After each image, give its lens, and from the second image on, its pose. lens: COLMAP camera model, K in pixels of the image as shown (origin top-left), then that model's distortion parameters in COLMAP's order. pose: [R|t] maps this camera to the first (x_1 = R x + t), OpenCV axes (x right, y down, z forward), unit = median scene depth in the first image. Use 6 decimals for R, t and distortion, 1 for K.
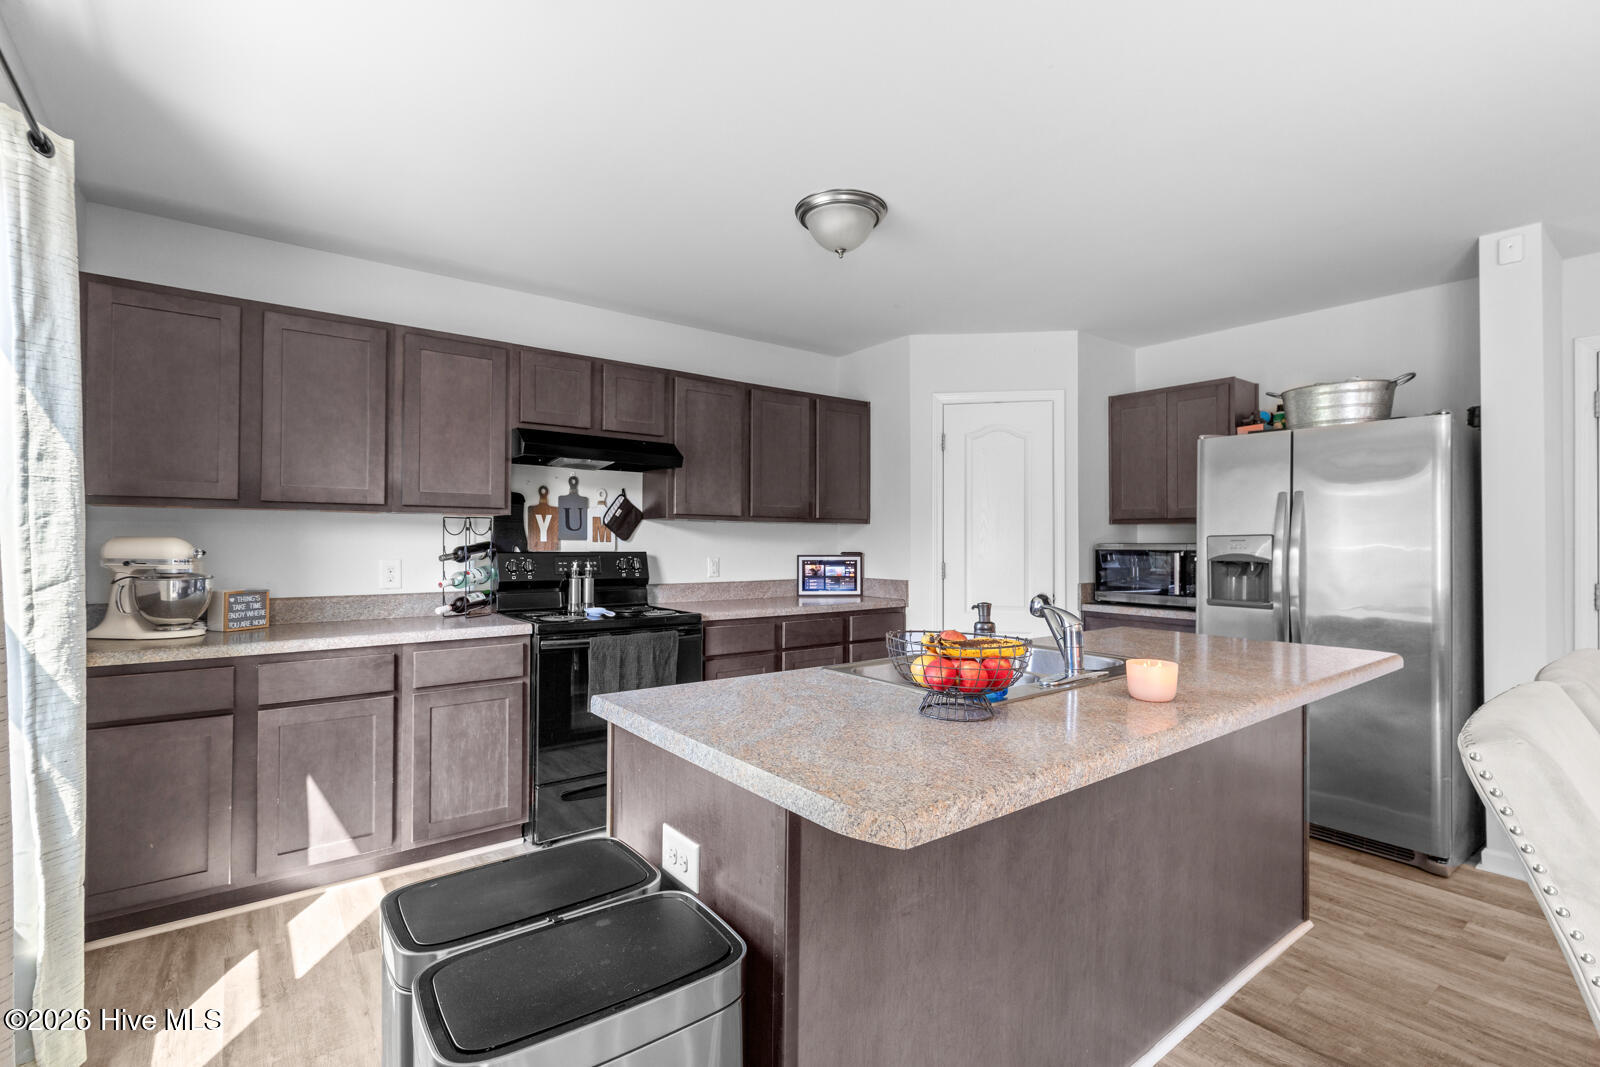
lens RADIAL K [[730.3, 0, 804.2], [0, 730.3, 535.6], [0, 0, 1]] dist [0.004386, -0.000067]
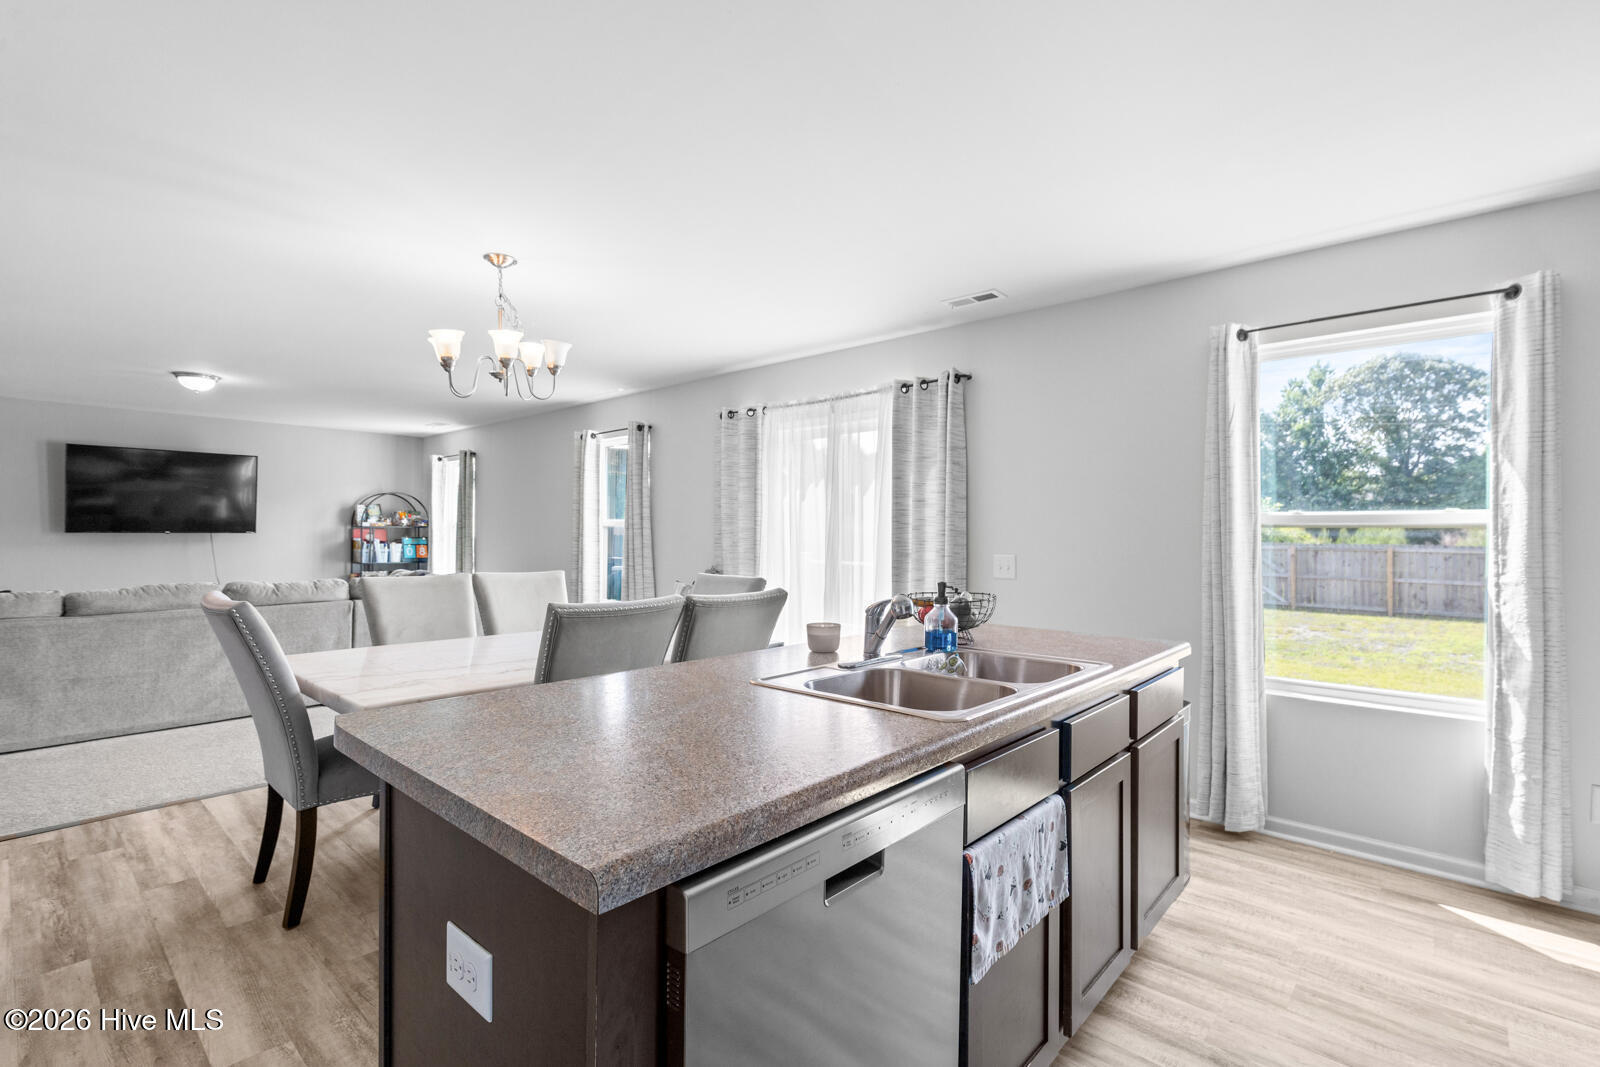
lens RADIAL K [[730.3, 0, 804.2], [0, 730.3, 530.3], [0, 0, 1]] dist [0.004386, -0.000067]
pose [[-0.986066, -0.014252, -0.165742, 0.314392], [-0.012181, 0.999835, -0.013504, 0.006858], [0.165907, -0.011297, -0.986077, 1.016831]]
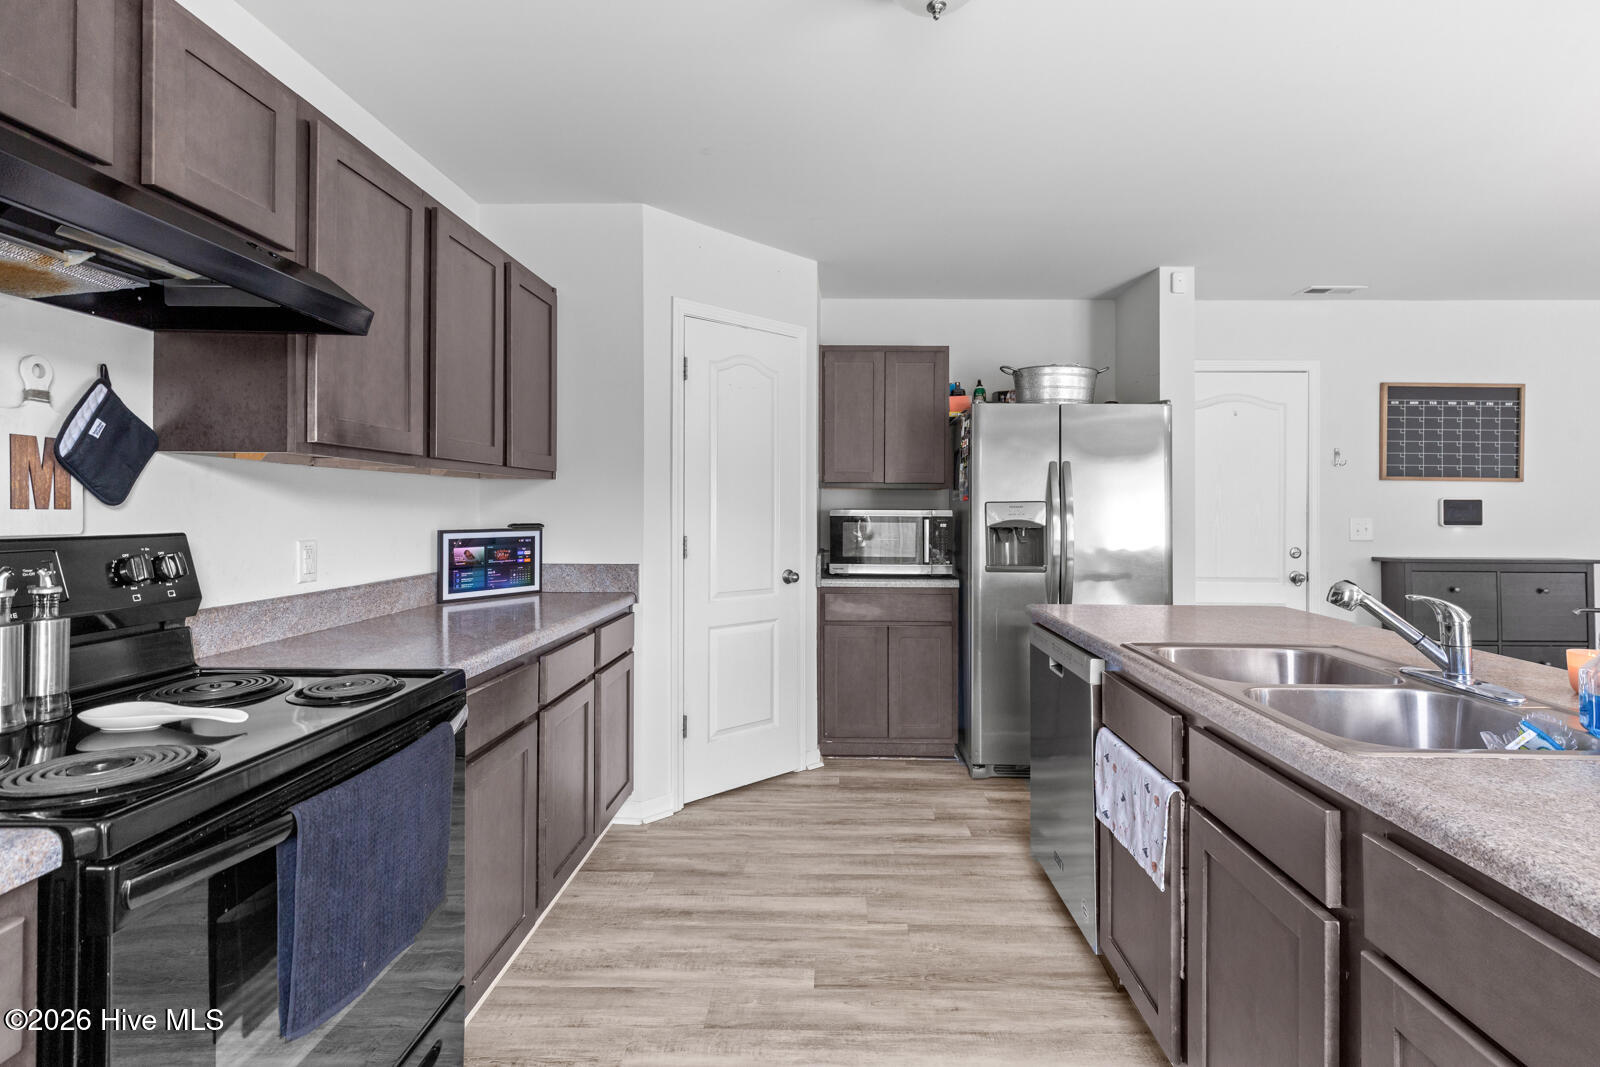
lens RADIAL K [[730.3, 0, 819.8], [0, 730.3, 495.8], [0, 0, 1]] dist [0.004386, -0.000067]
pose [[0.629990, 0.012734, 0.776499, -0.323192], [-0.010404, 0.999914, -0.007957, 0.001584], [-0.776534, -0.003066, 0.630068, 0.507650]]
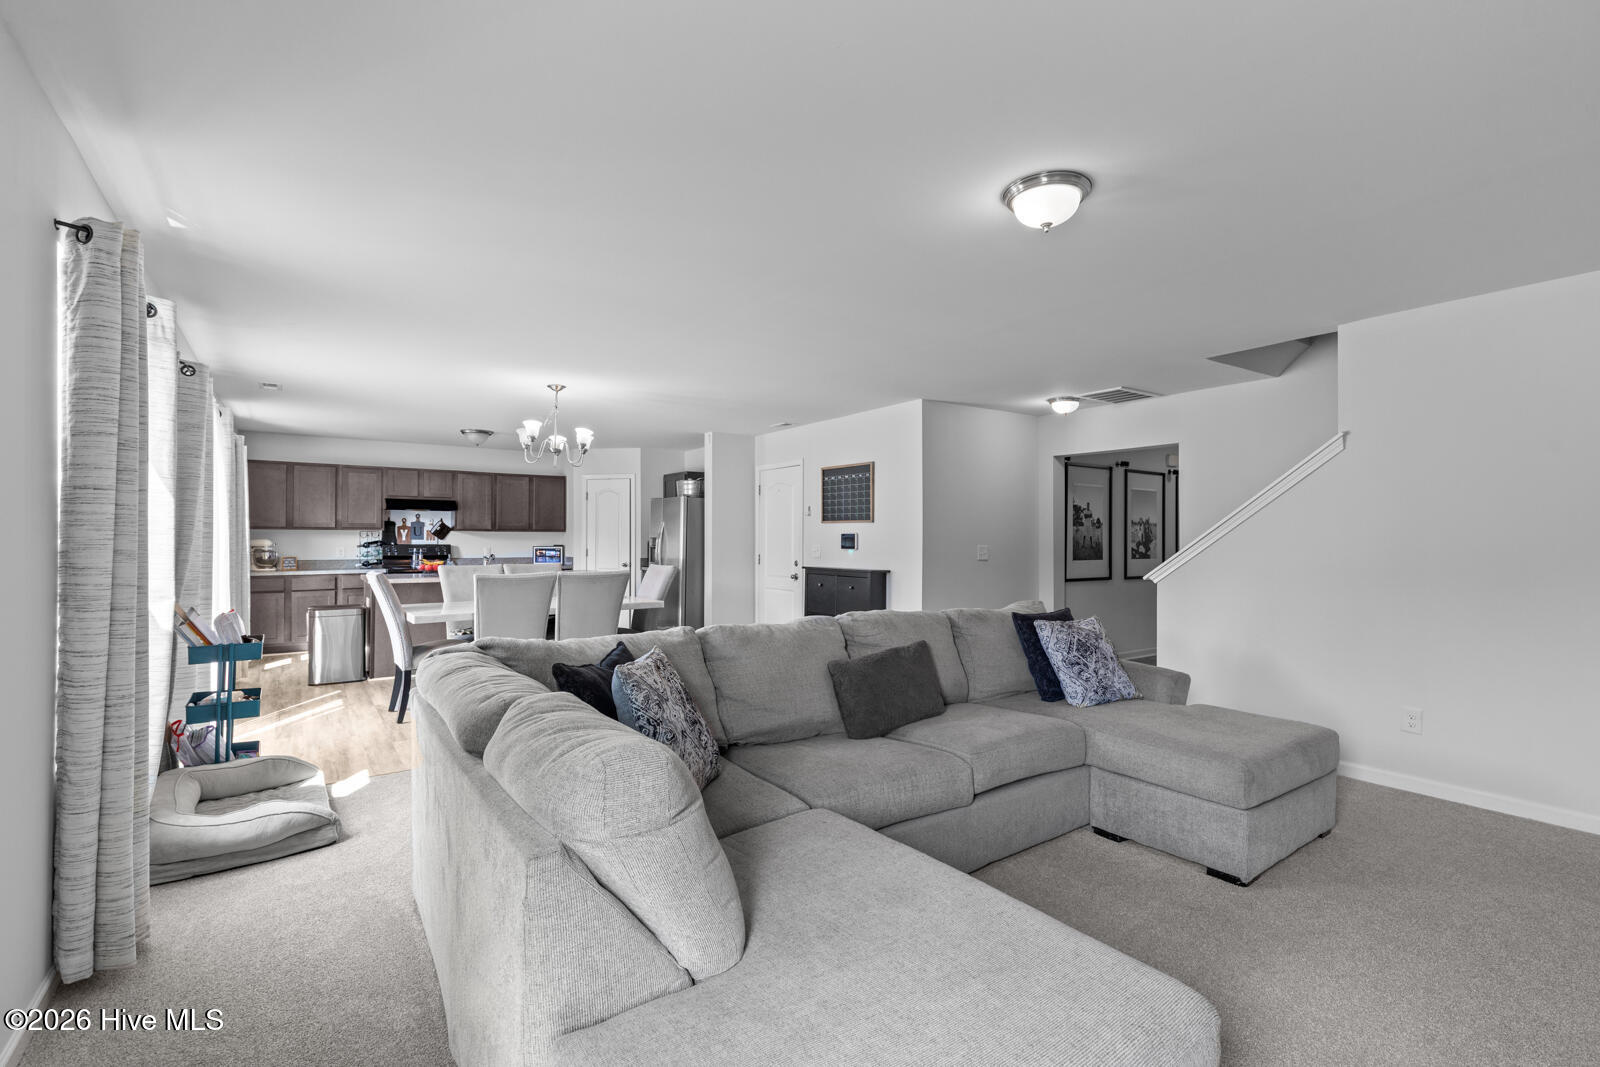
lens RADIAL K [[730.3, 0, 804.2], [0, 730.3, 535.9], [0, 0, 1]] dist [0.004386, -0.000067]
pose [[0.998619, -0.001855, -0.052496, 1.128882], [0.002013, 0.999994, 0.002952, -0.011321], [0.052490, -0.003053, 0.998617, -1.414114]]
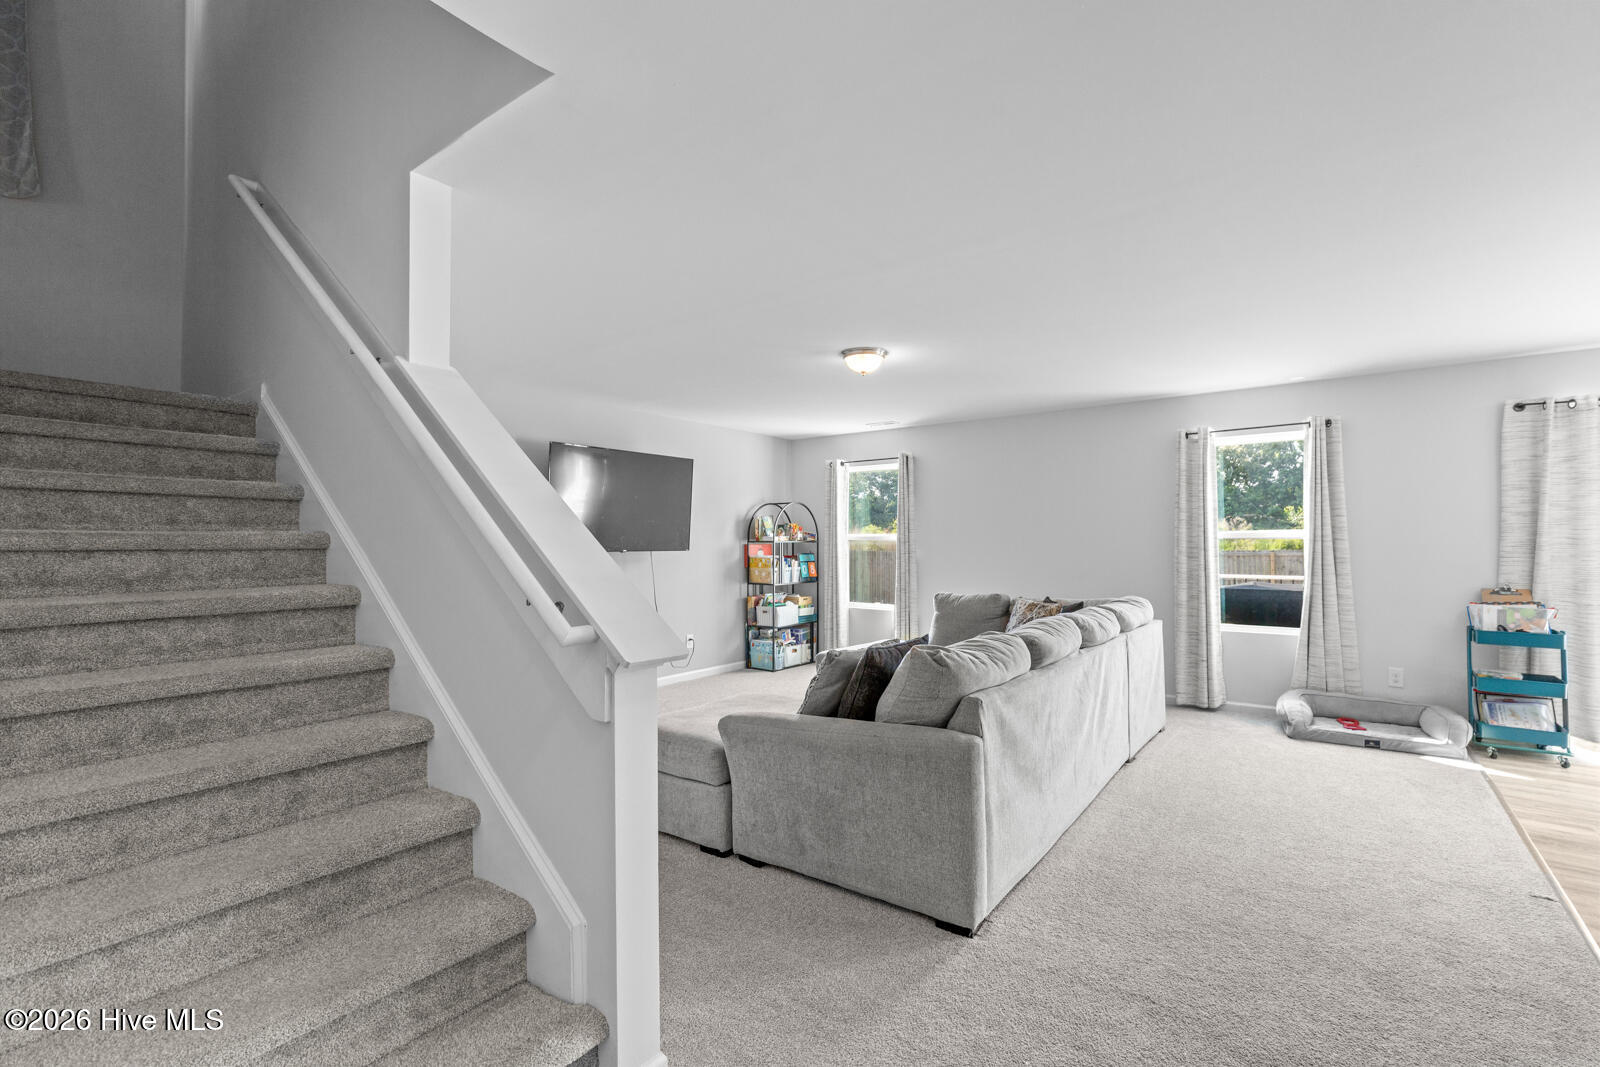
lens RADIAL K [[730.3, 0, 795.5], [0, 730.3, 524.3], [0, 0, 1]] dist [0.004386, -0.000067]
pose [[-0.964608, -0.010758, -0.263468, 1.790267], [-0.001265, 0.999345, -0.036176, 0.005377], [0.263684, -0.034562, -0.963990, 0.432152]]
